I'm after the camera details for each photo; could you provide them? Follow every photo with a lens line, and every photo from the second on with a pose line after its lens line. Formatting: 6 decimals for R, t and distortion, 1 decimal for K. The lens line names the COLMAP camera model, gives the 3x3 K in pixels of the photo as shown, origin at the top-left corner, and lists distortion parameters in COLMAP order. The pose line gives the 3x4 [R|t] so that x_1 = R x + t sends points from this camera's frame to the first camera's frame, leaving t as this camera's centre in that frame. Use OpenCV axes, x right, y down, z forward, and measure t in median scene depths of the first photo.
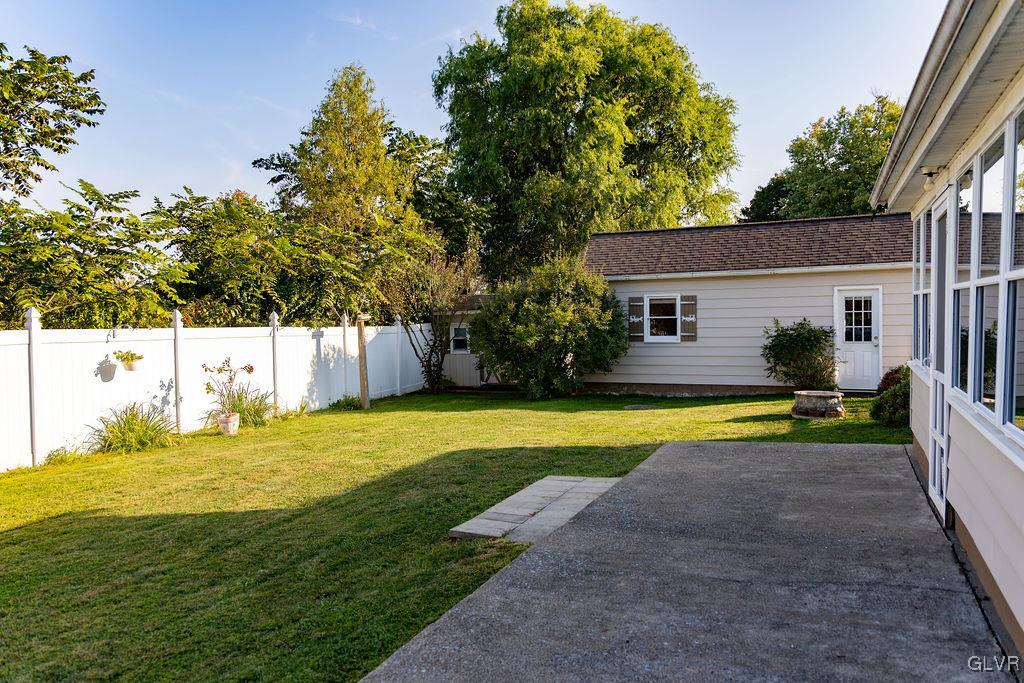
lens RADIAL K [[722.9, 0, 513.3], [0, 722.9, 344.7], [0, 0, 1]] dist [0.003593, 0.000752]
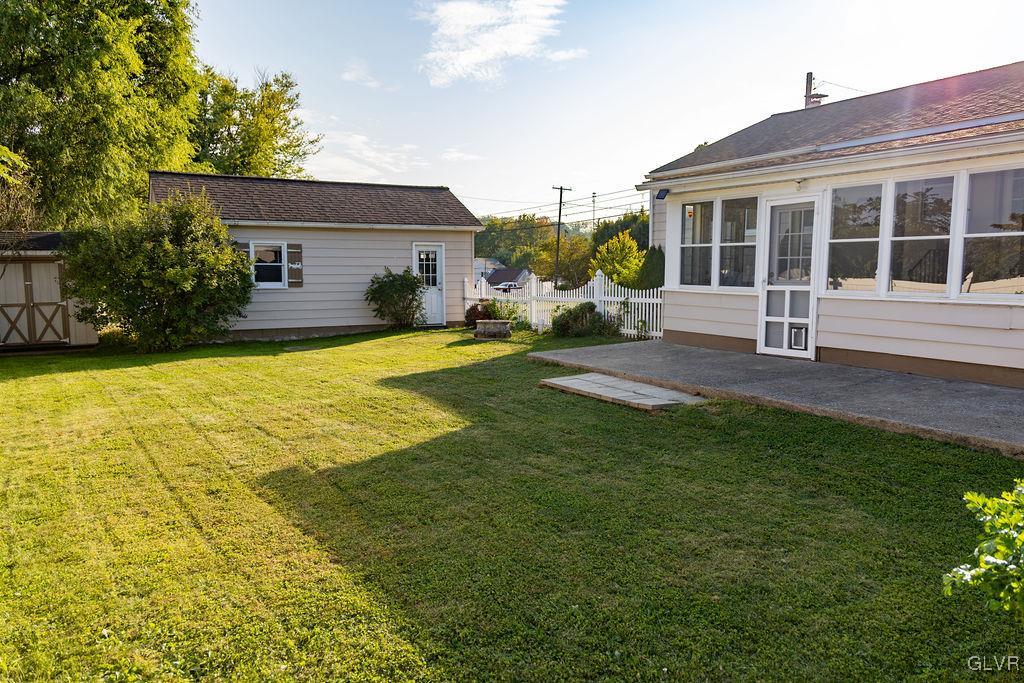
lens RADIAL K [[697.8, 0, 511.5], [0, 697.8, 342.2], [0, 0, 1]] dist [-0.005305, 0.003054]
pose [[0.620799, -0.063268, 0.781413, -0.367192], [0.017976, 0.997625, 0.066493, 0.013252], [-0.783764, -0.027233, 0.620462, 0.114600]]
